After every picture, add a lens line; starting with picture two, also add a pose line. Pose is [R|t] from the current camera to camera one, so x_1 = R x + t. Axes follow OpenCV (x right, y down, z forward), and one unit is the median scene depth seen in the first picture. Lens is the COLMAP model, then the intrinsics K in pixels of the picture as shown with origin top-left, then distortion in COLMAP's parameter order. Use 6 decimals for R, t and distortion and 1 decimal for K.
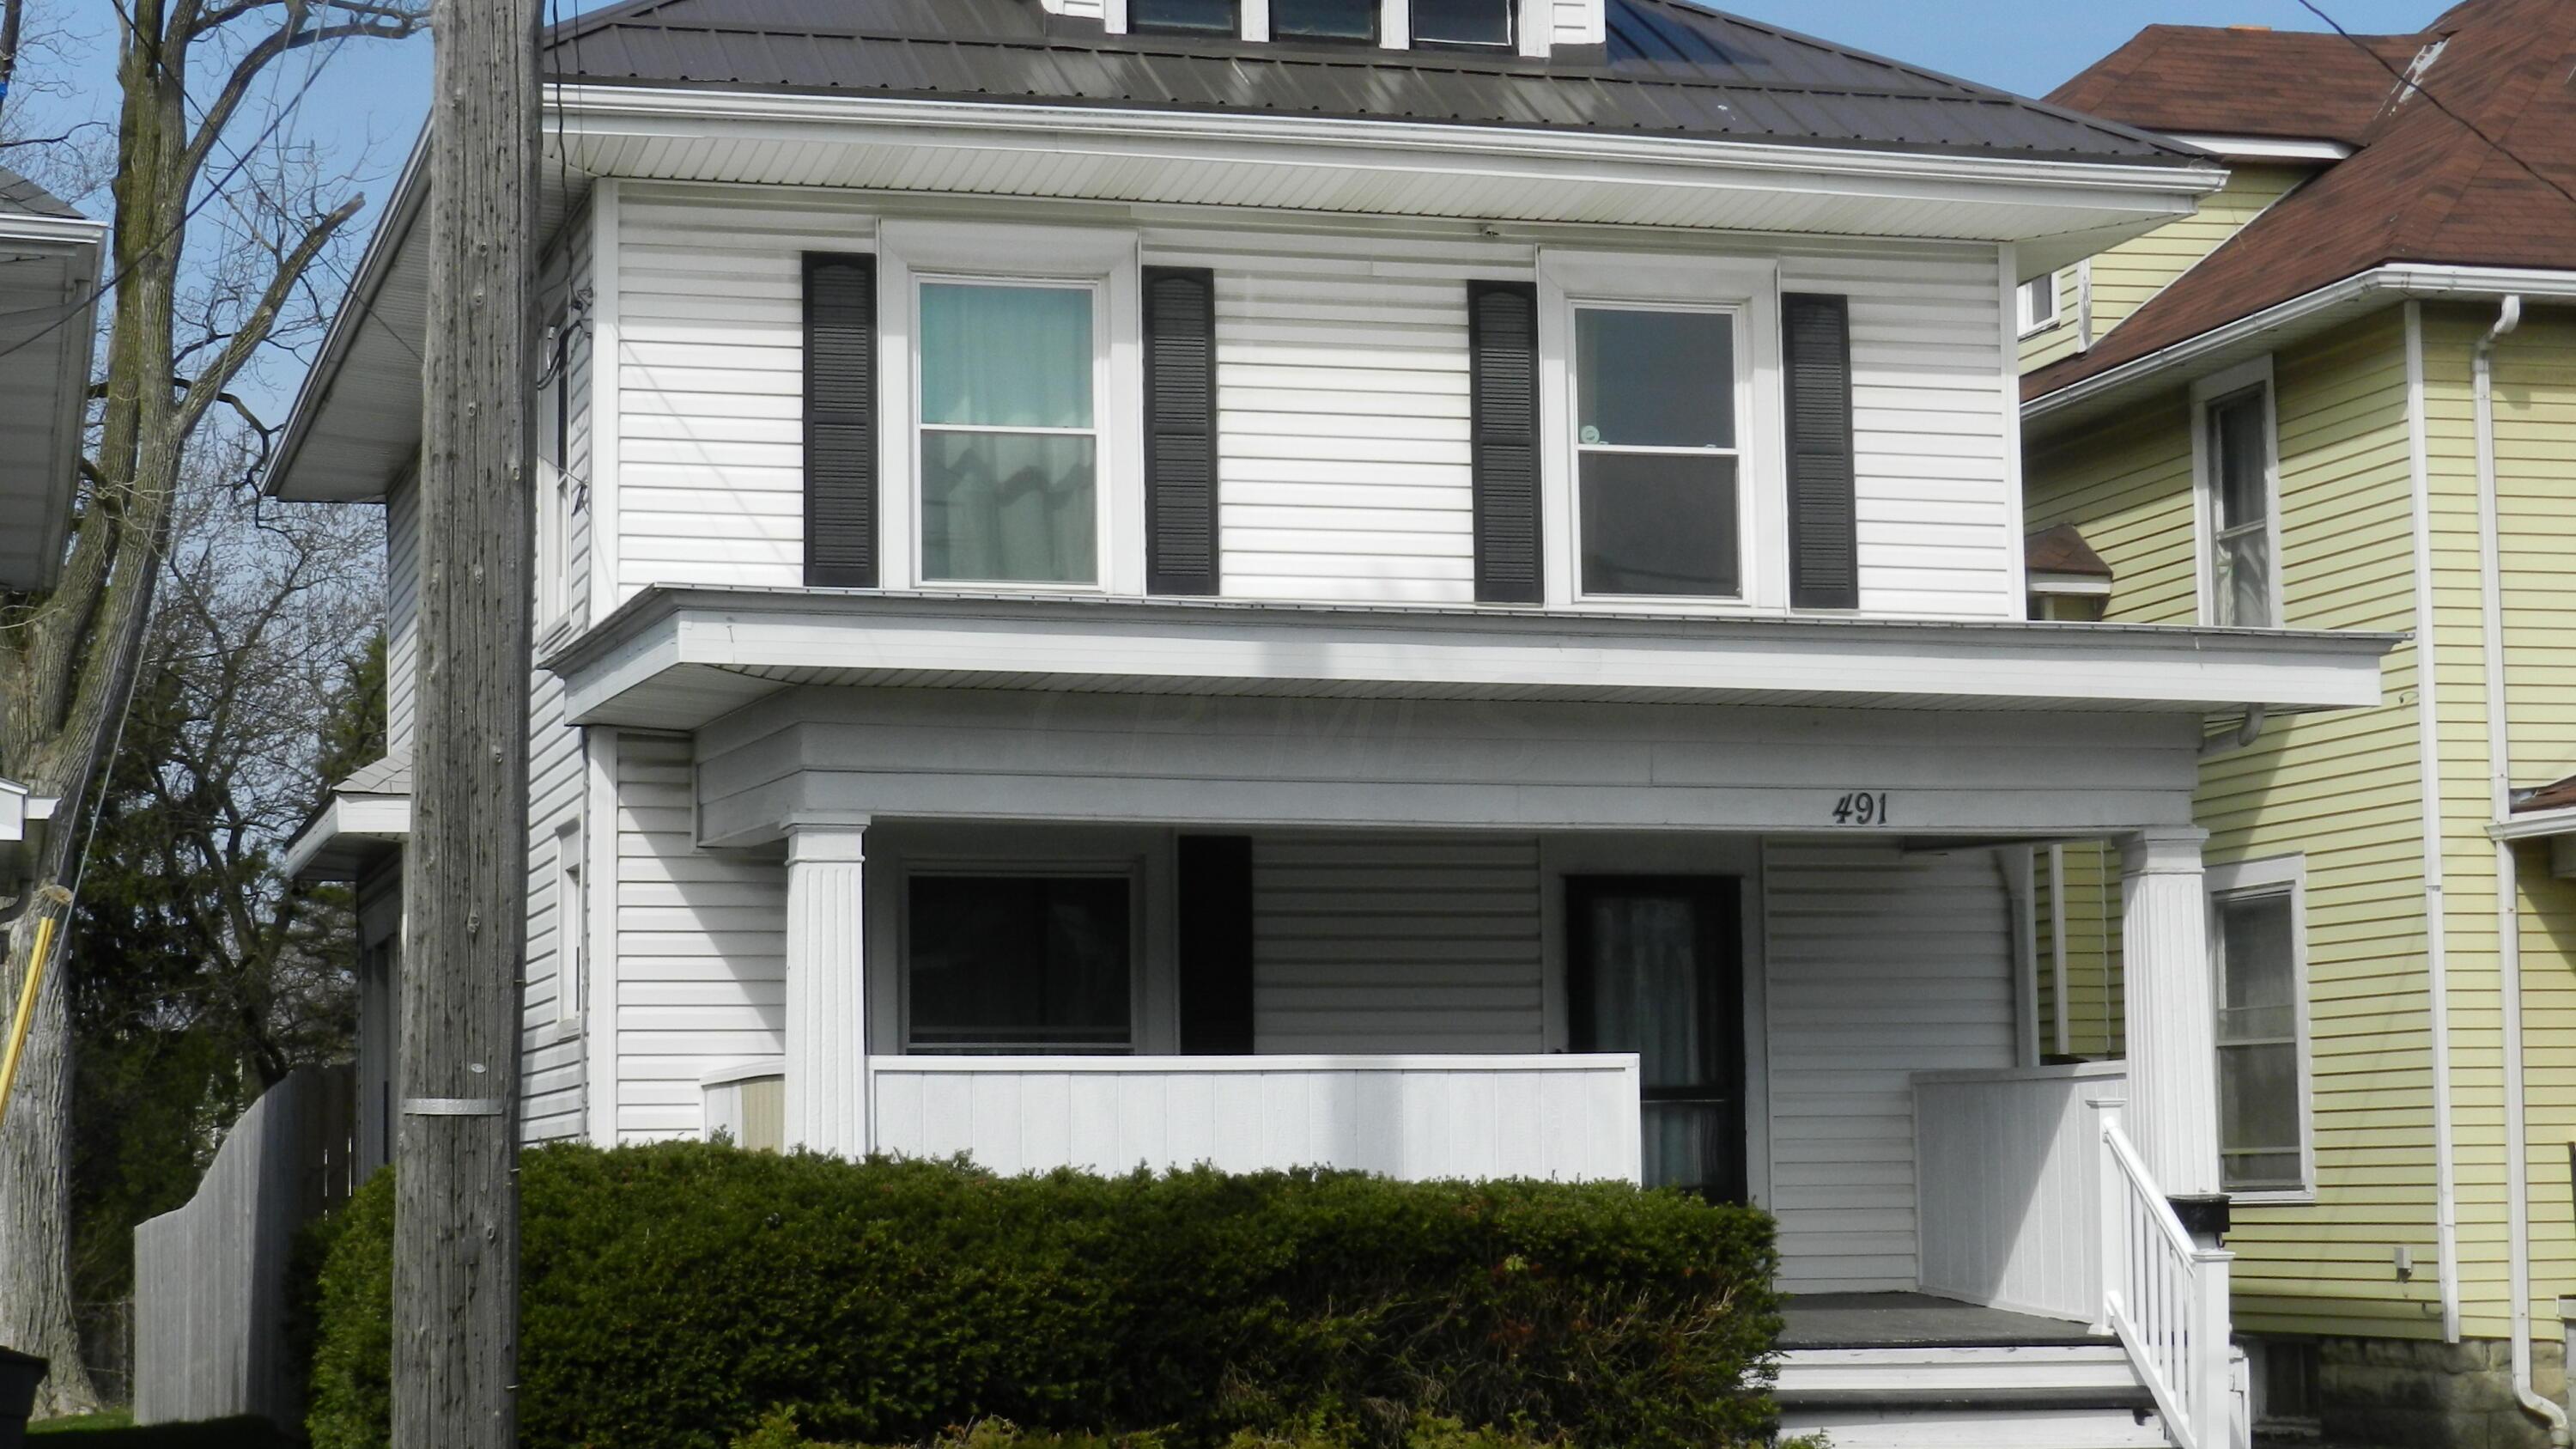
lens RADIAL K [[4561.0, 0, 1288.0], [0, 4561.0, 724.5], [0, 0, 1]] dist [-0.019699, -0.025945]
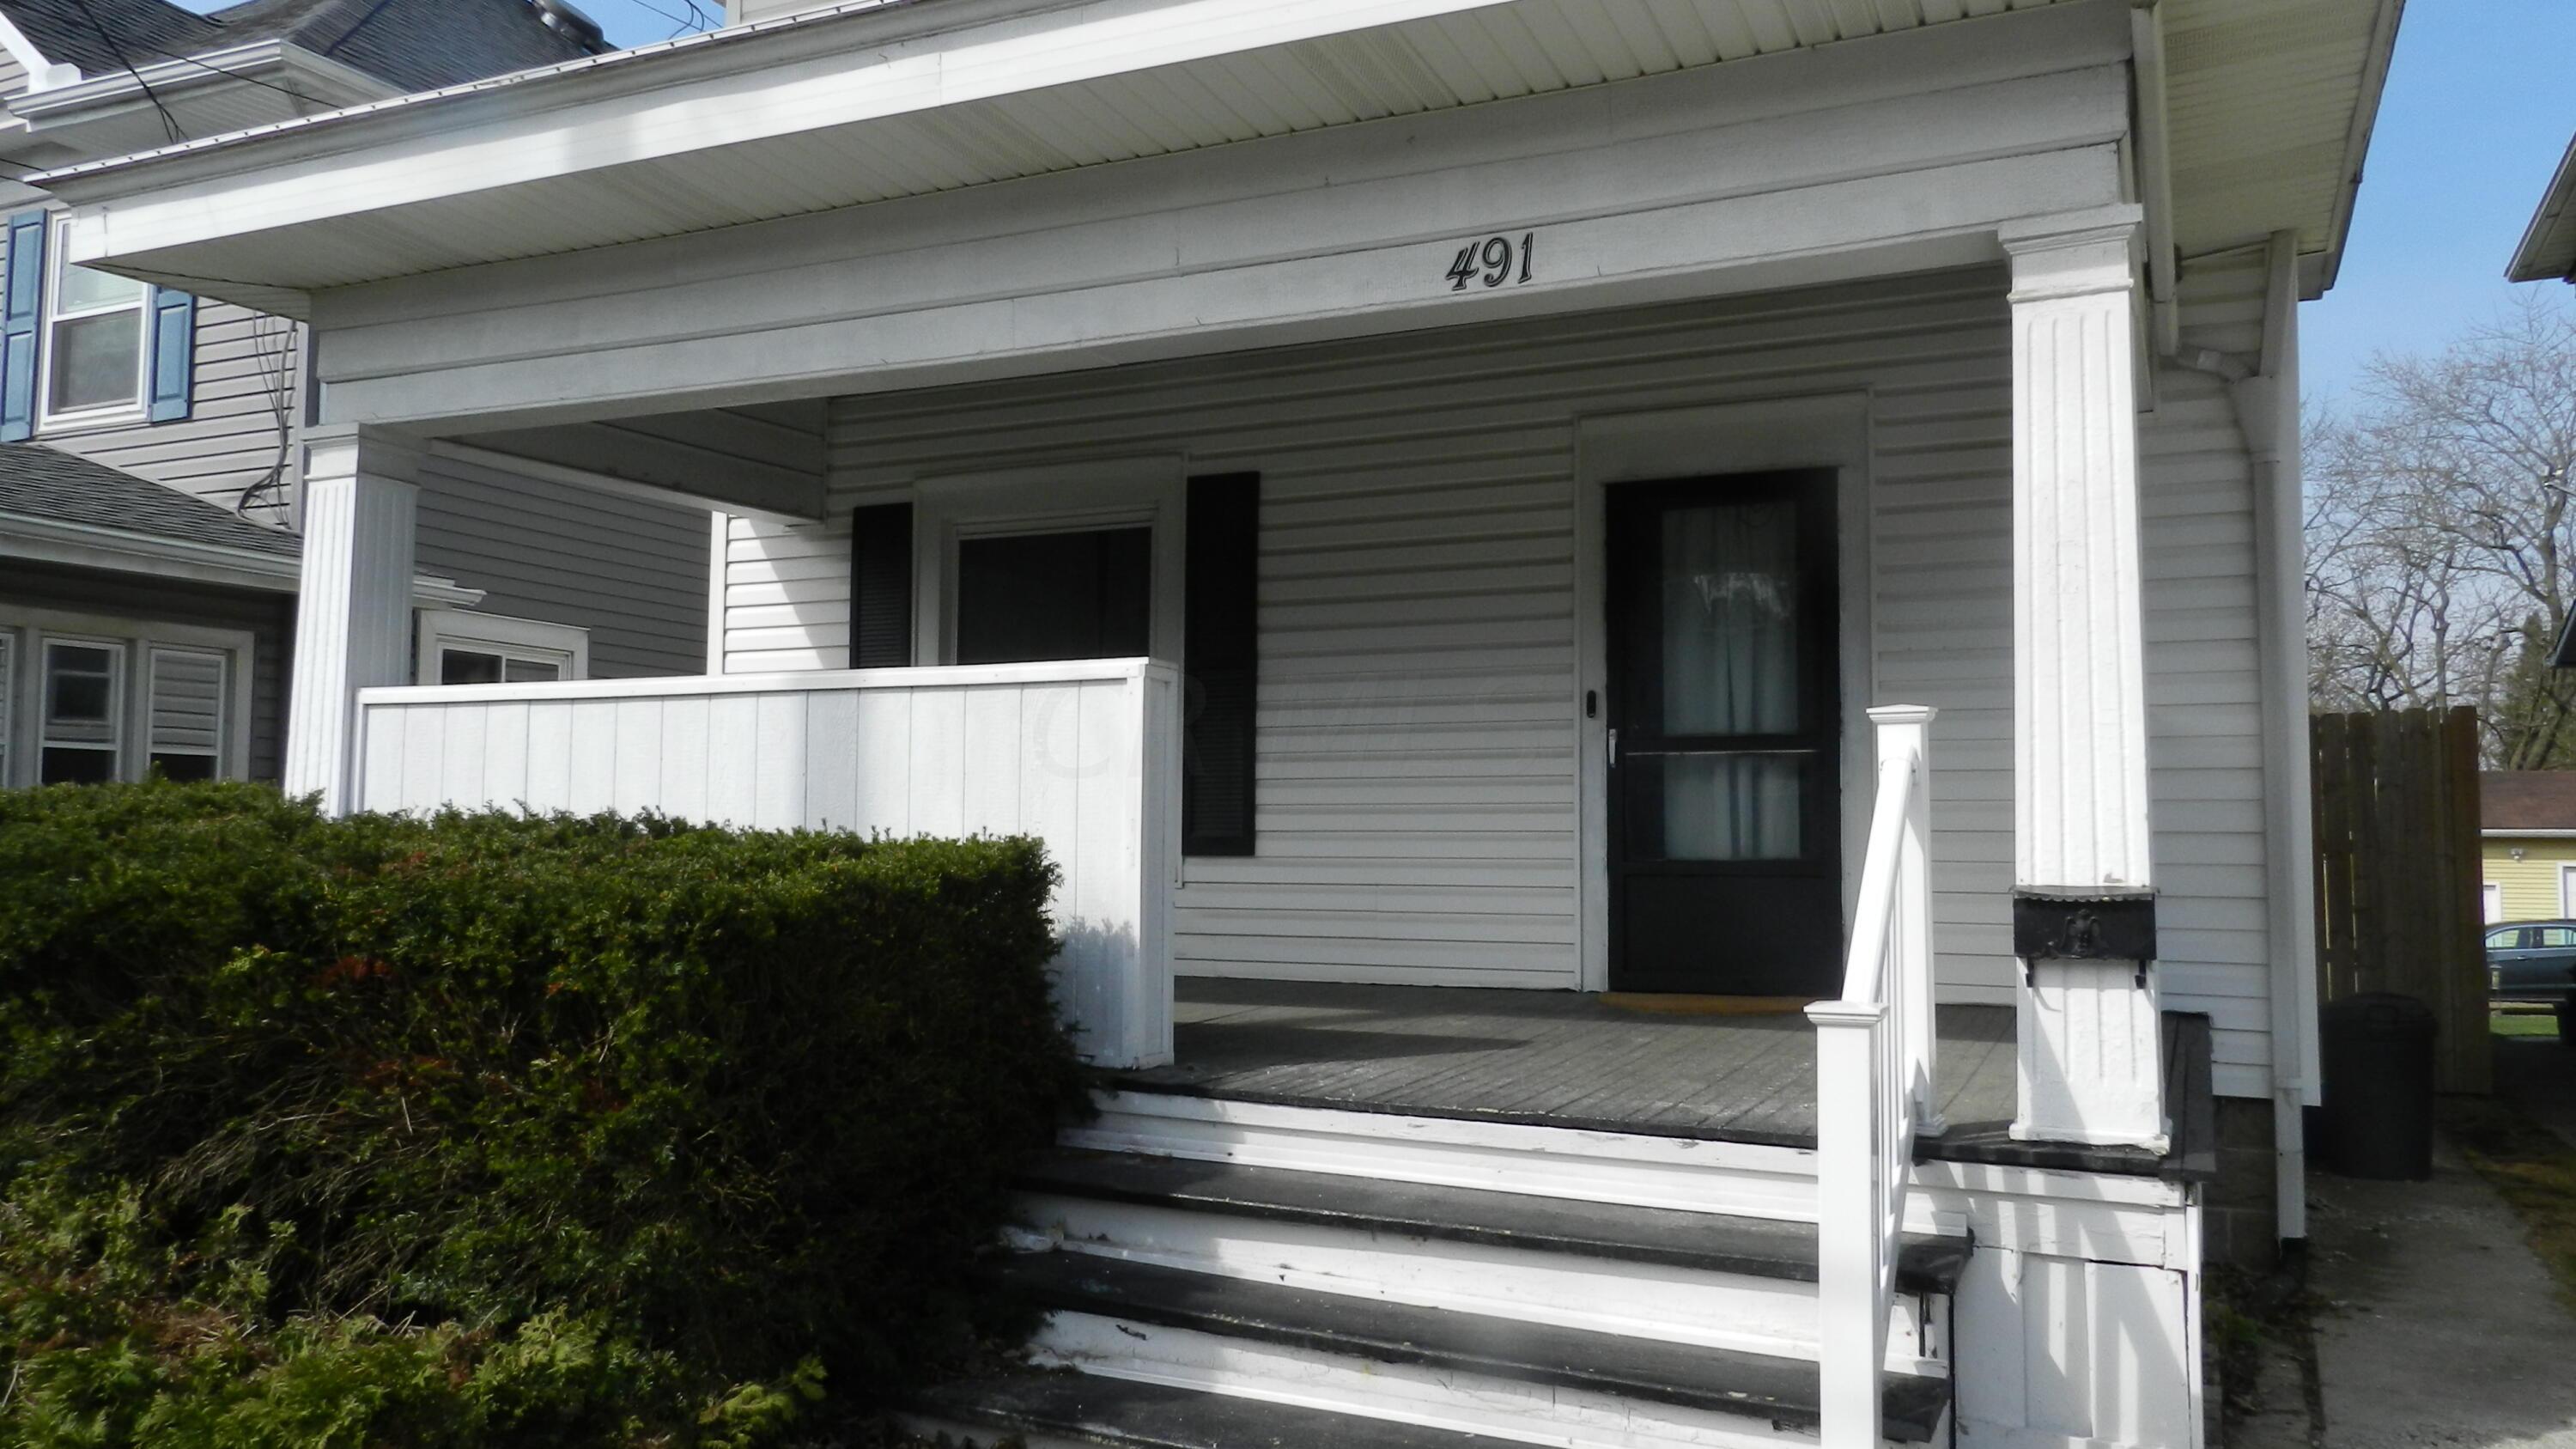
lens RADIAL K [[1945.8, 0, 1288.0], [0, 1945.8, 724.5], [0, 0, 1]] dist [0.011734, -0.009219]
pose [[0.749030, -0.025494, -0.662046, 0.259051], [0.047161, 0.998776, 0.014896, 0.070914], [0.660856, -0.042380, 0.749315, 0.711357]]
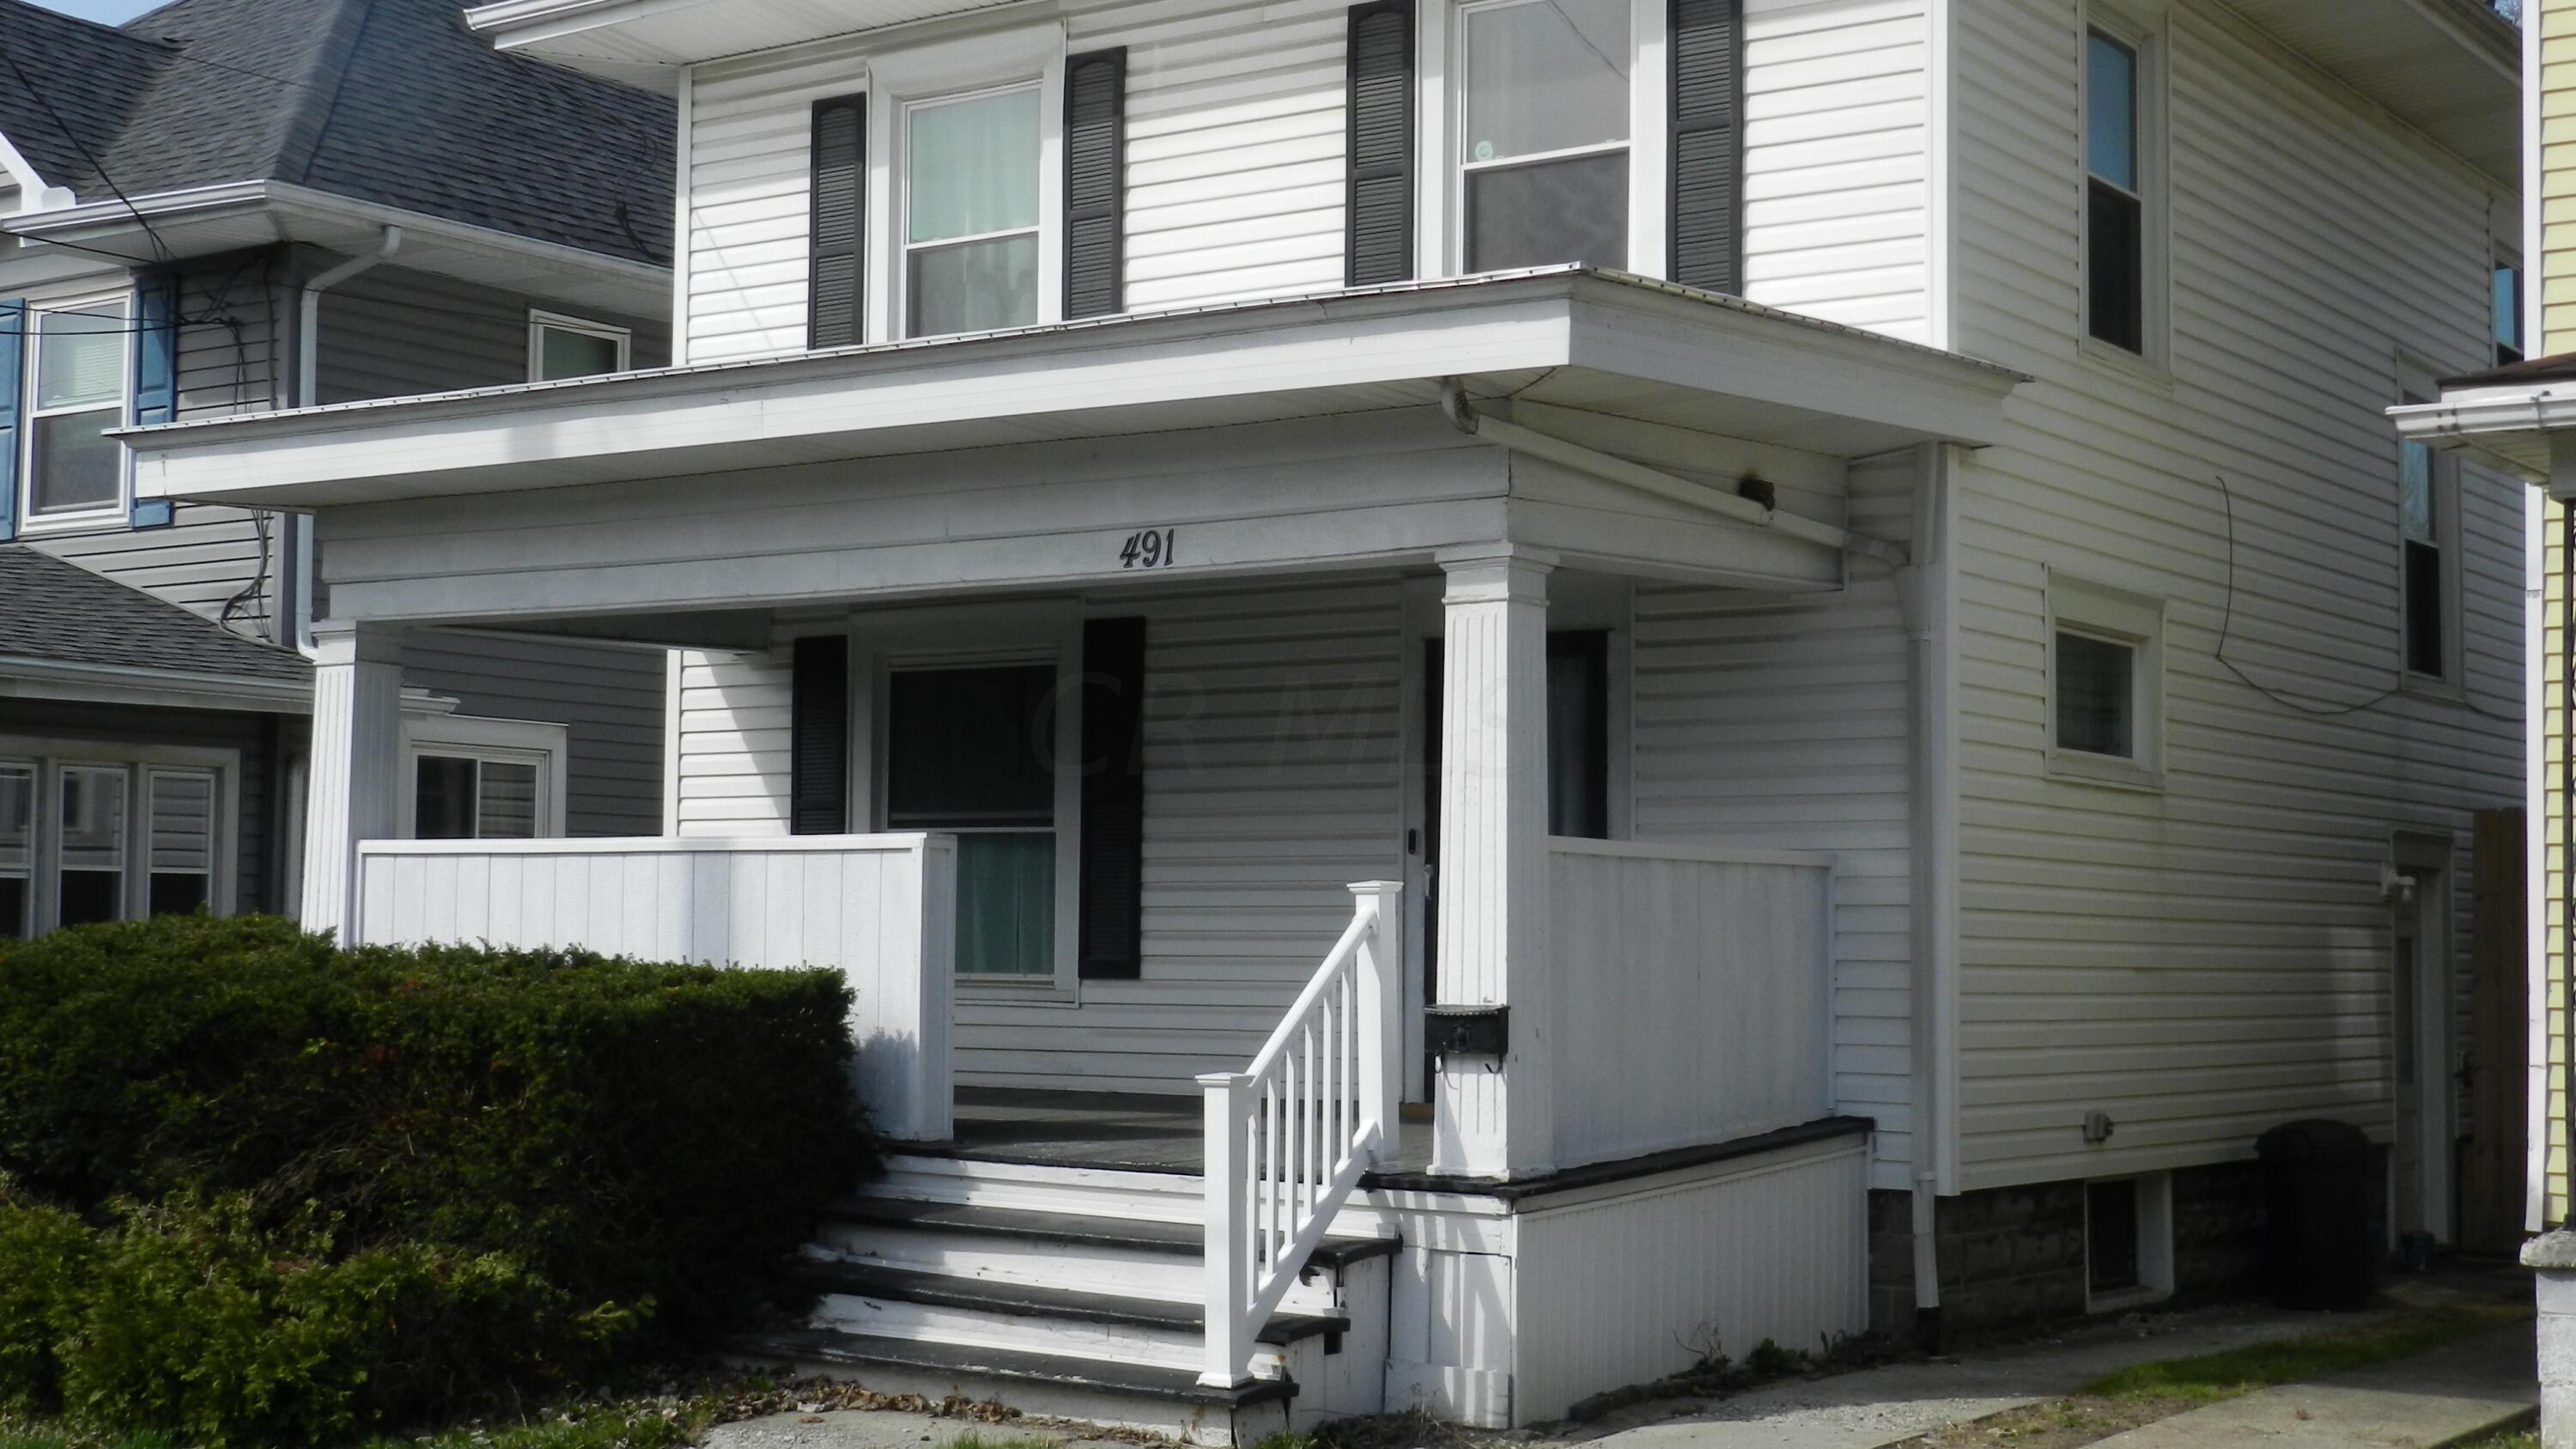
lens RADIAL K [[3551.3, 0, 1288.0], [0, 3551.3, 724.5], [0, 0, 1]] dist [-0.019000, 0.028857]
pose [[0.630096, -0.031736, -0.775868, 0.610660], [0.059135, 0.998224, 0.007193, 0.044509], [0.774262, -0.050413, 0.630854, 0.543762]]
